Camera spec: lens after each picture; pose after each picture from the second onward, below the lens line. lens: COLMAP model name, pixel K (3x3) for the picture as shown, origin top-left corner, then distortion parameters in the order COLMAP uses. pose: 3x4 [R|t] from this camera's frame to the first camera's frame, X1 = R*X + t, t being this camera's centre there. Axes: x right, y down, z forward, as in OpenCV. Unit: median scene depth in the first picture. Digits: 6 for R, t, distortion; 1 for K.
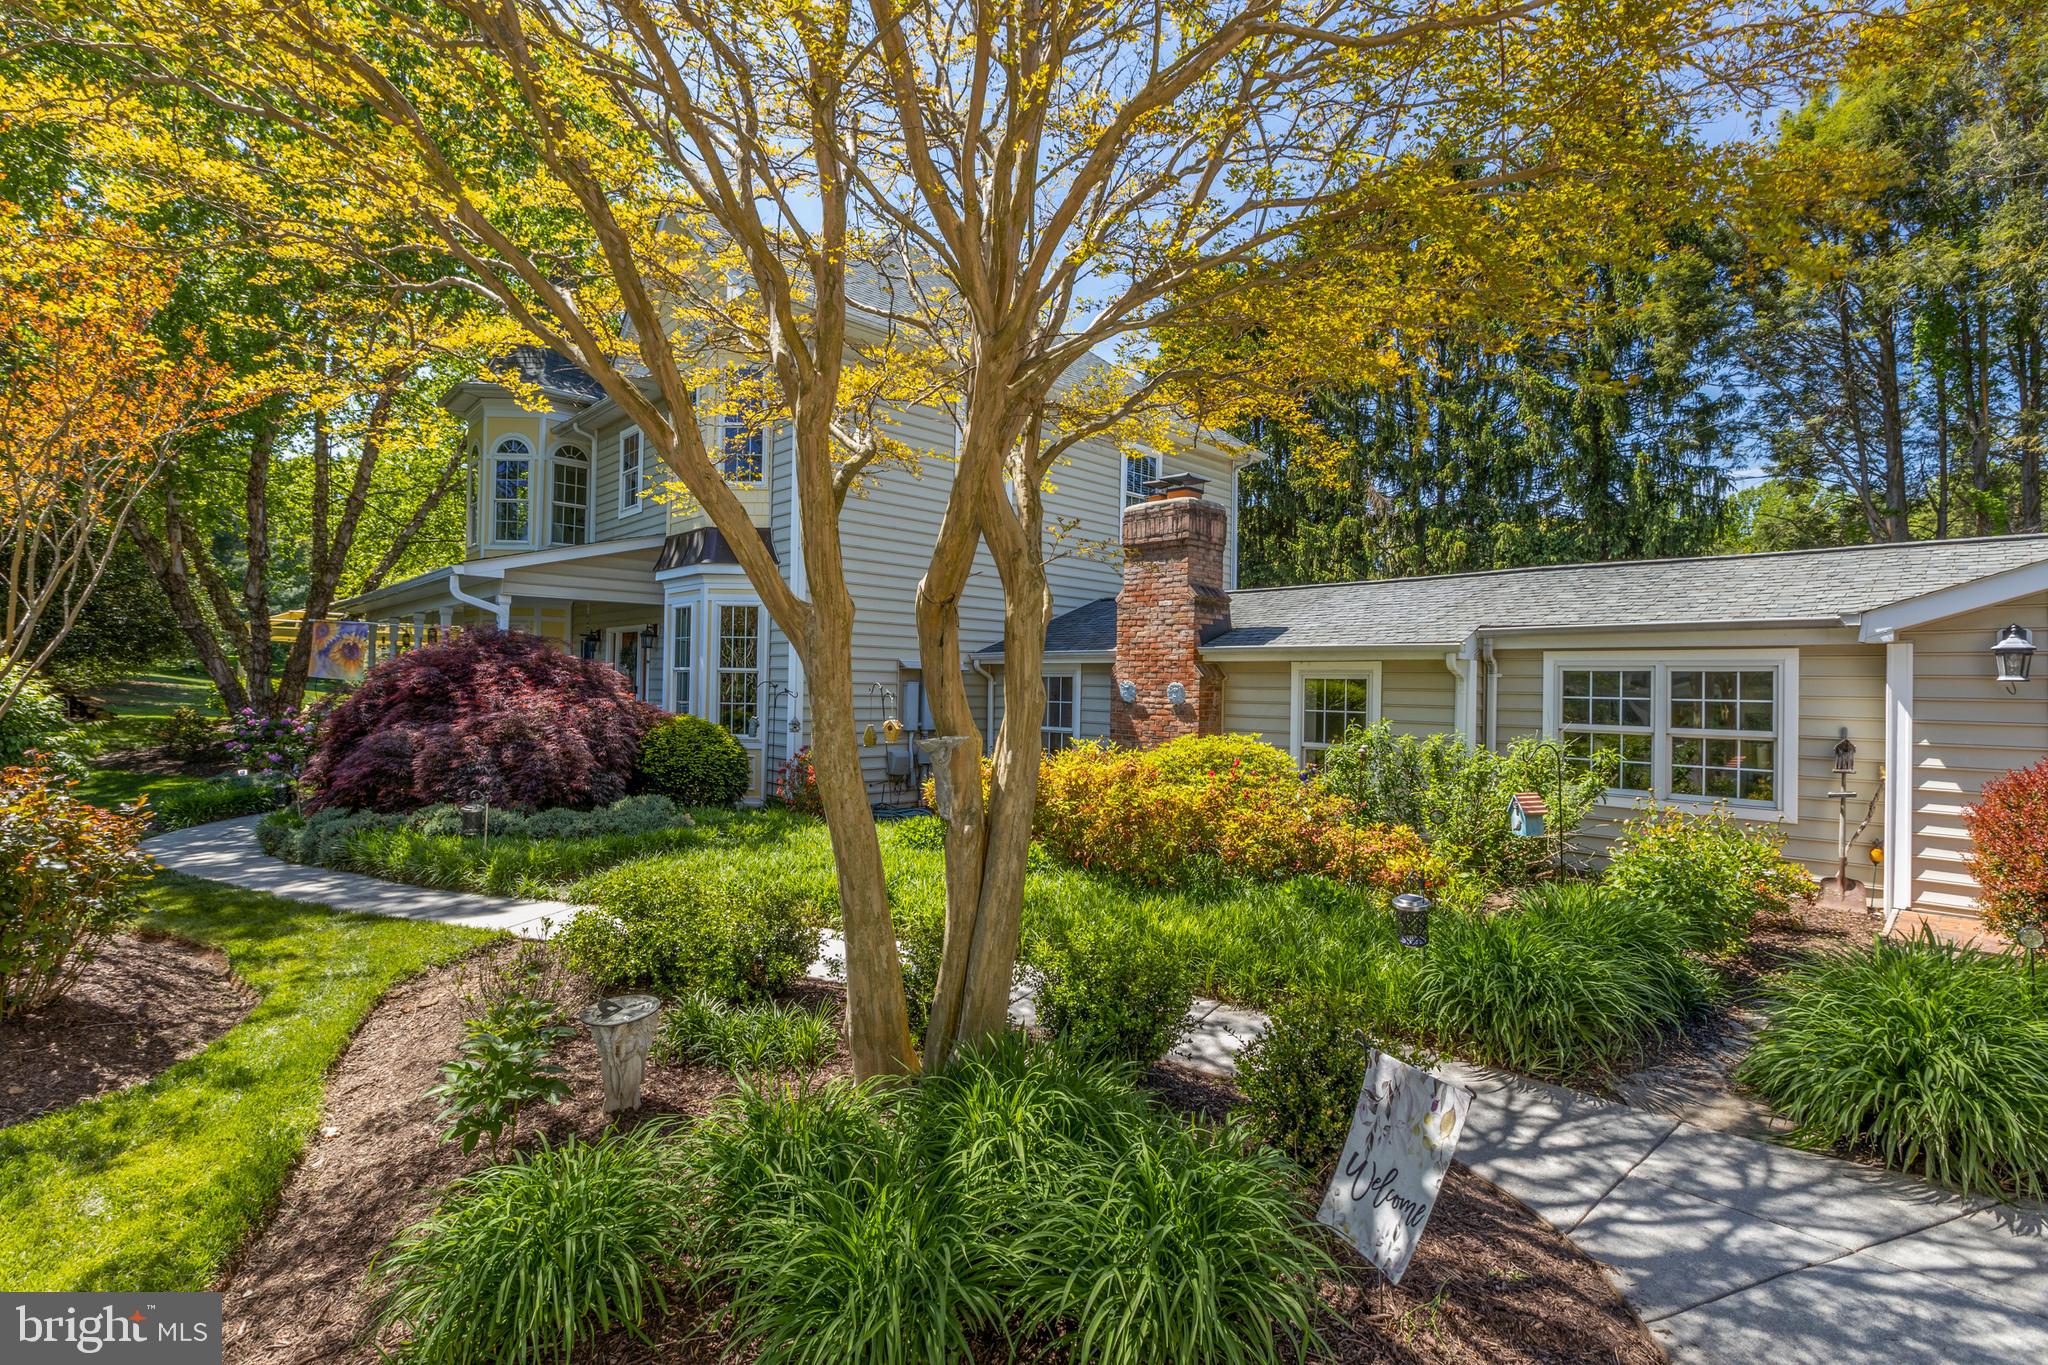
lens RADIAL K [[935.8, 0, 1024.0], [0, 935.8, 682.5], [0, 0, 1]] dist [-0.003560, 0.000029]
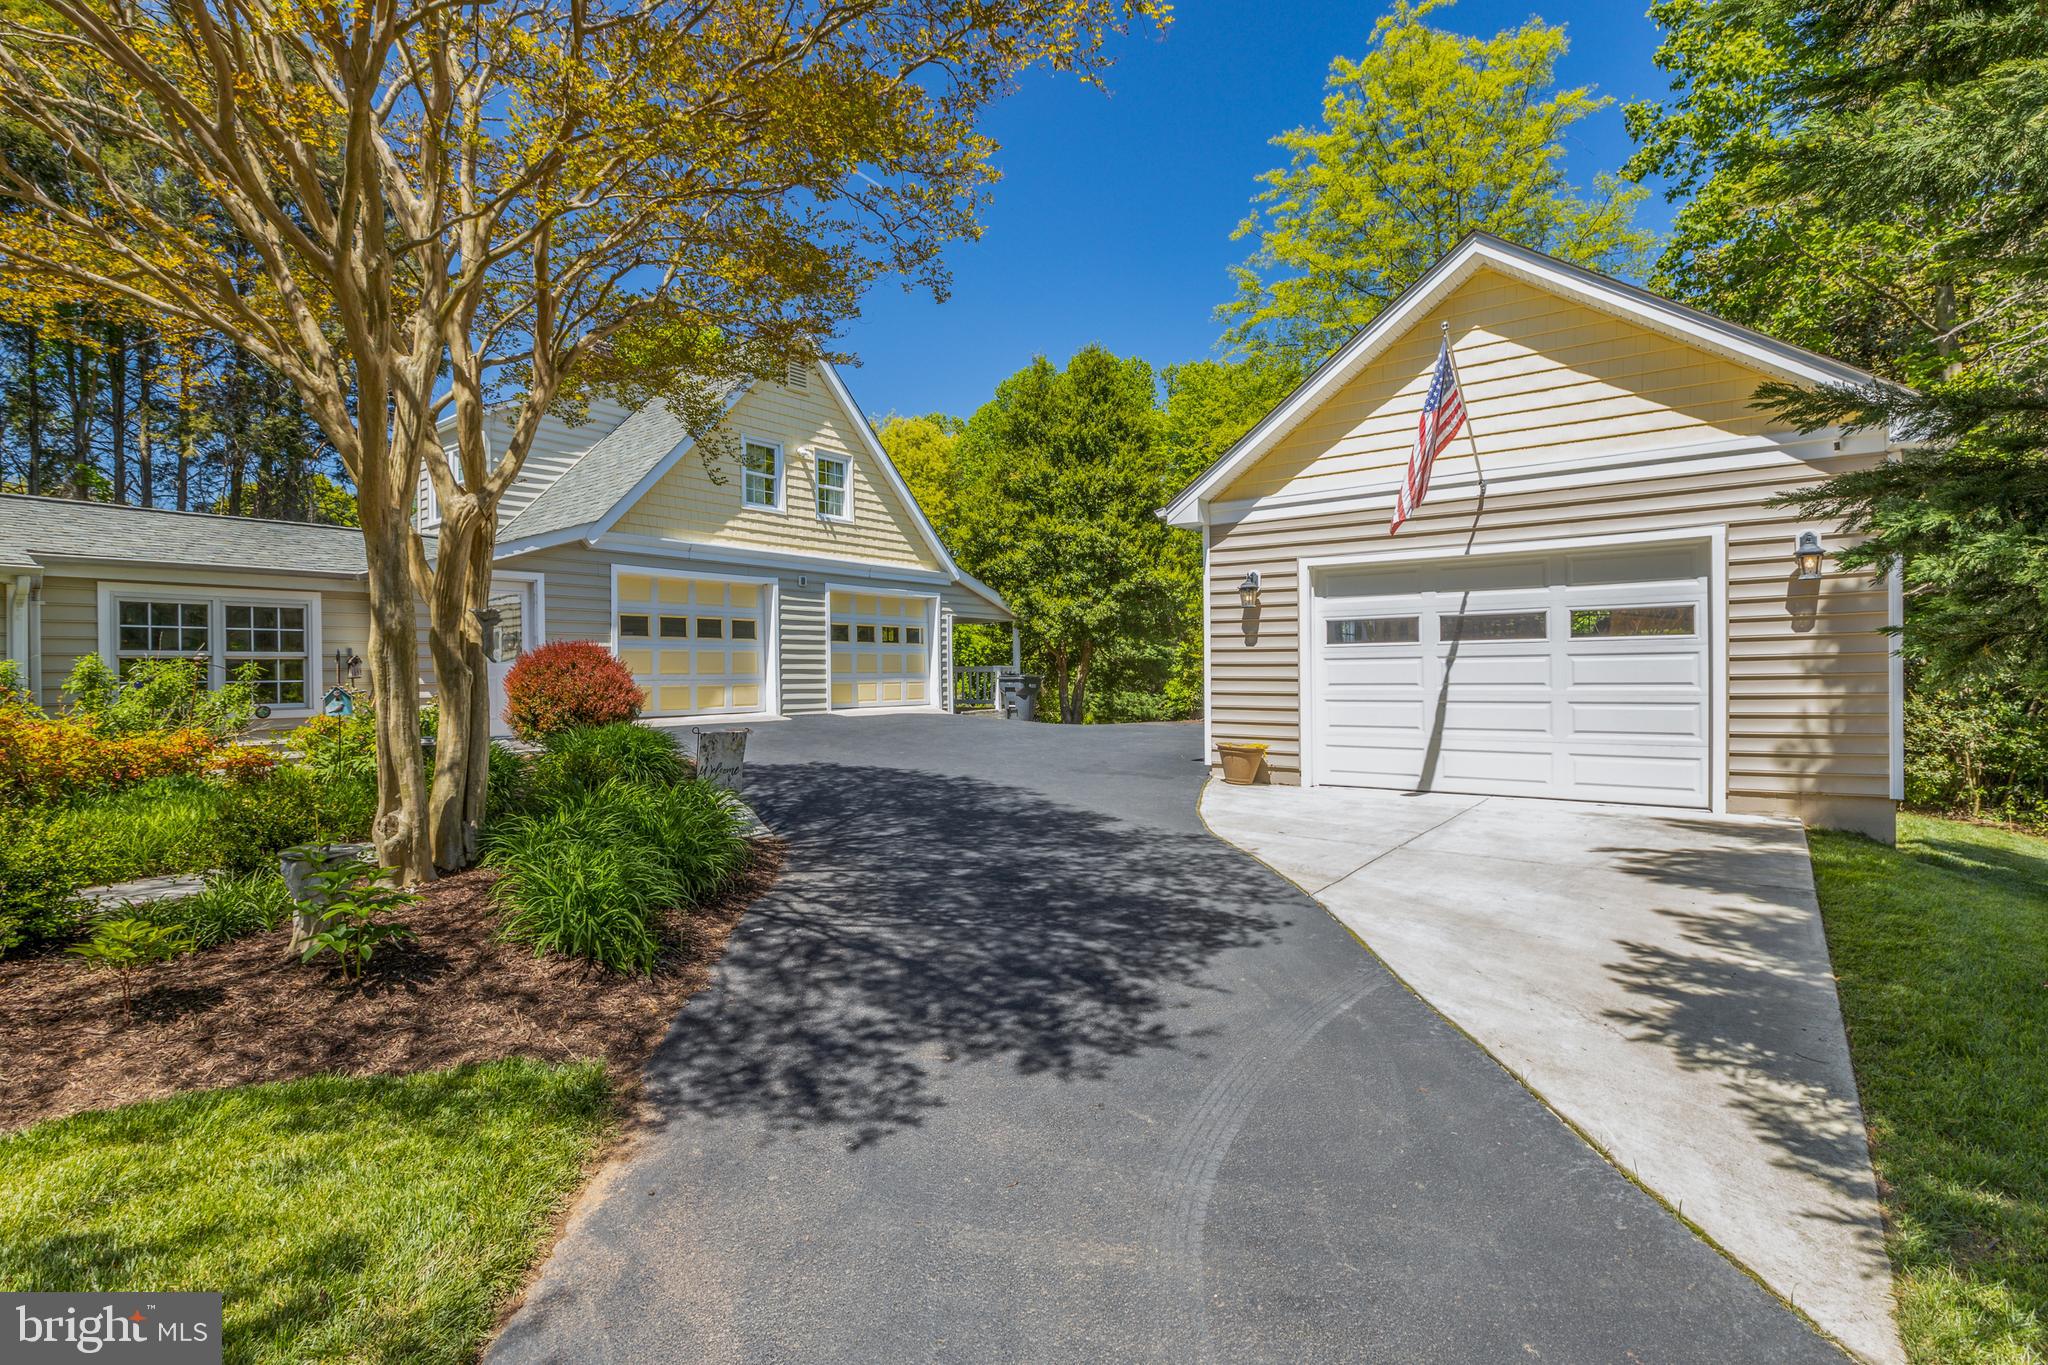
lens RADIAL K [[986.0, 0, 1019.9], [0, 986.0, 673.2], [0, 0, 1]] dist [-0.000762, -0.000087]
pose [[-0.137509, -0.015475, 0.990380, -0.557705], [0.003506, 0.999864, 0.016110, 0.045461], [-0.990494, 0.005688, -0.137436, 0.109927]]
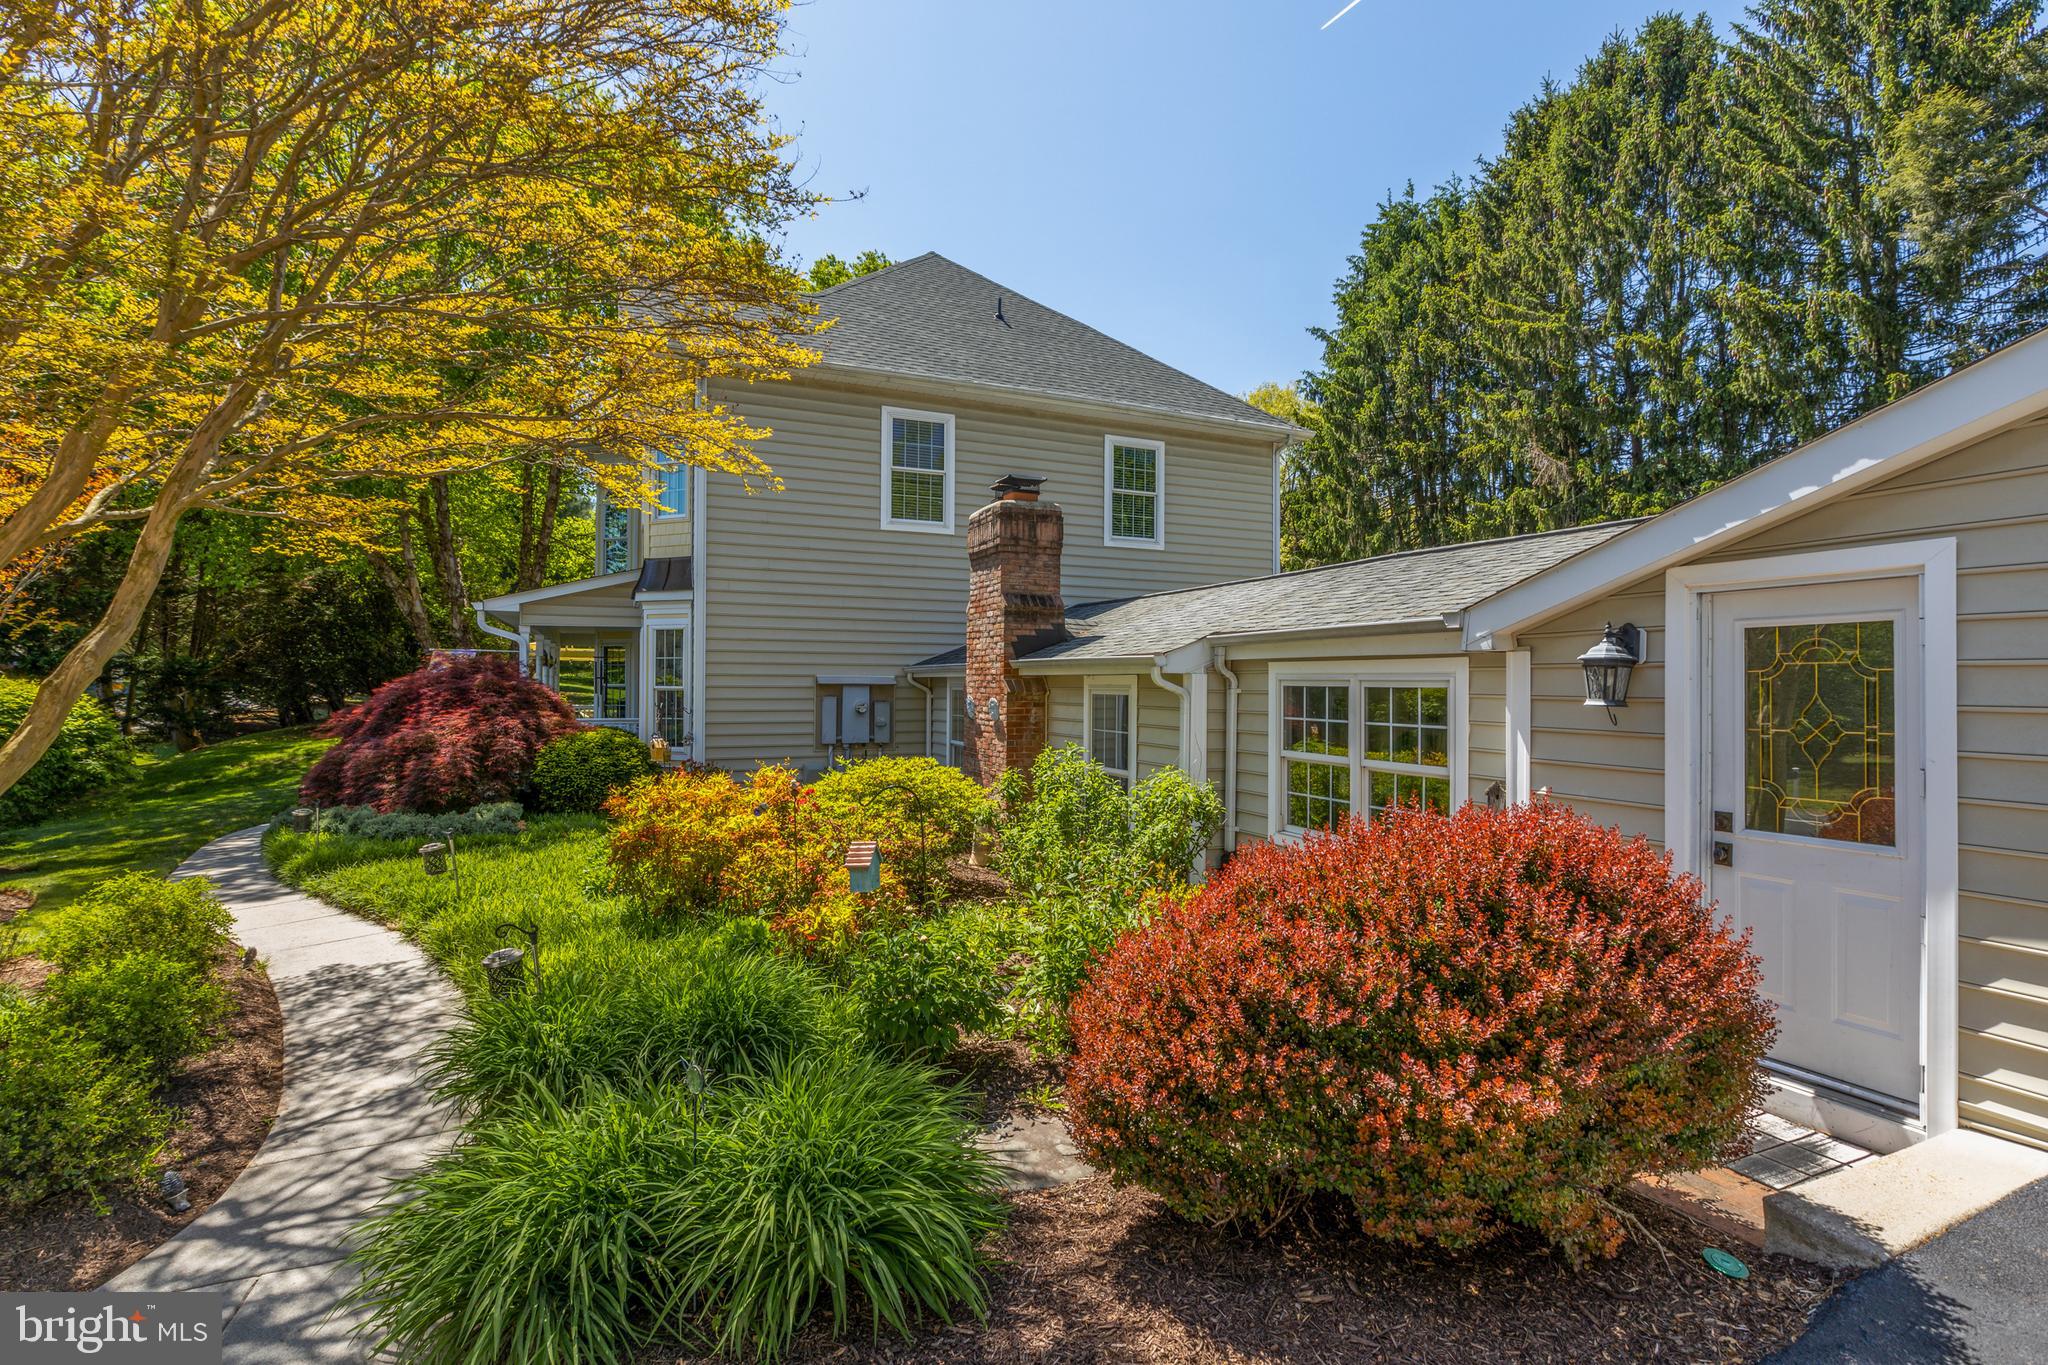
lens RADIAL K [[953.6, 0, 1024.0], [0, 953.6, 682.5], [0, 0, 1]] dist [-0.014529, 0.000036]
pose [[0.937091, -0.012474, -0.348862, 0.534324], [0.012520, 0.999919, -0.002125, -0.013585], [0.348861, -0.002377, 0.937172, 0.115526]]
